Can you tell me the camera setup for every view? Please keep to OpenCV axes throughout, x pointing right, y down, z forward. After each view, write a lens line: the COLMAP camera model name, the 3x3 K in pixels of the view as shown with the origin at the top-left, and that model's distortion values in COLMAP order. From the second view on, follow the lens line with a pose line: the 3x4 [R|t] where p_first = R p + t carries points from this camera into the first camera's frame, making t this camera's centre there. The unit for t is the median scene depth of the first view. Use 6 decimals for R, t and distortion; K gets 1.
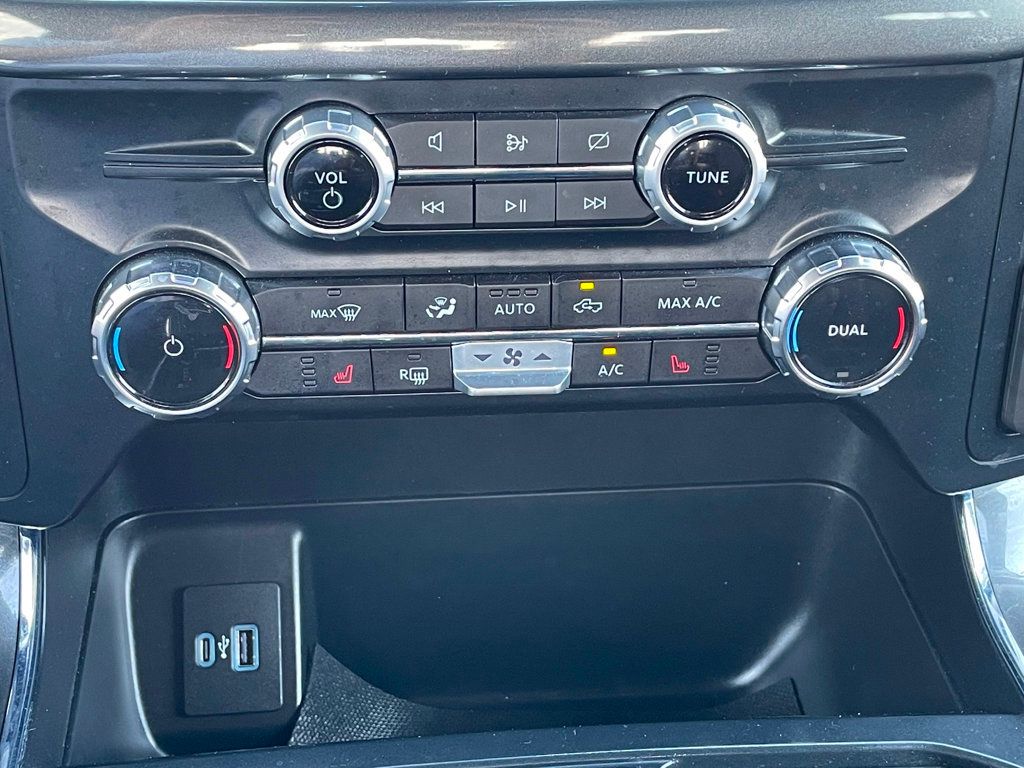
lens RADIAL K [[1635.9, 0, 512.0], [0, 1635.9, 384.0], [0, 0, 1]] dist [0.096607, -0.076219]
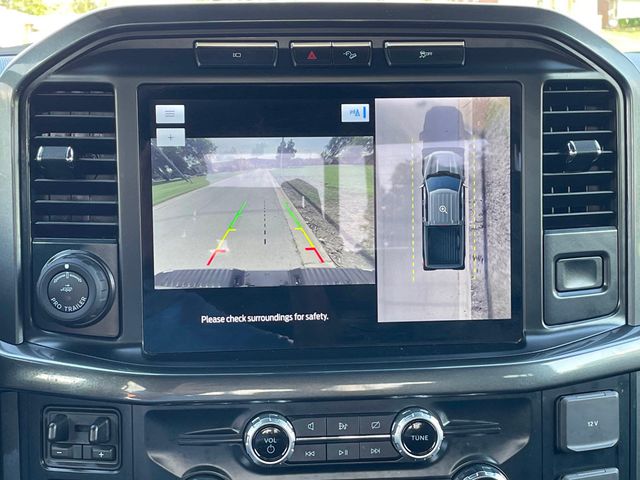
lens RADIAL K [[1022.4, 0, 320.0], [0, 1022.4, 240.0], [0, 0, 1]] dist [0.096607, -0.076219]
pose [[0.999834, -0.018240, -0.000368, -0.026965], [0.016927, 0.934984, -0.354285, 0.142480], [0.006806, 0.354220, 0.935137, -0.572731]]
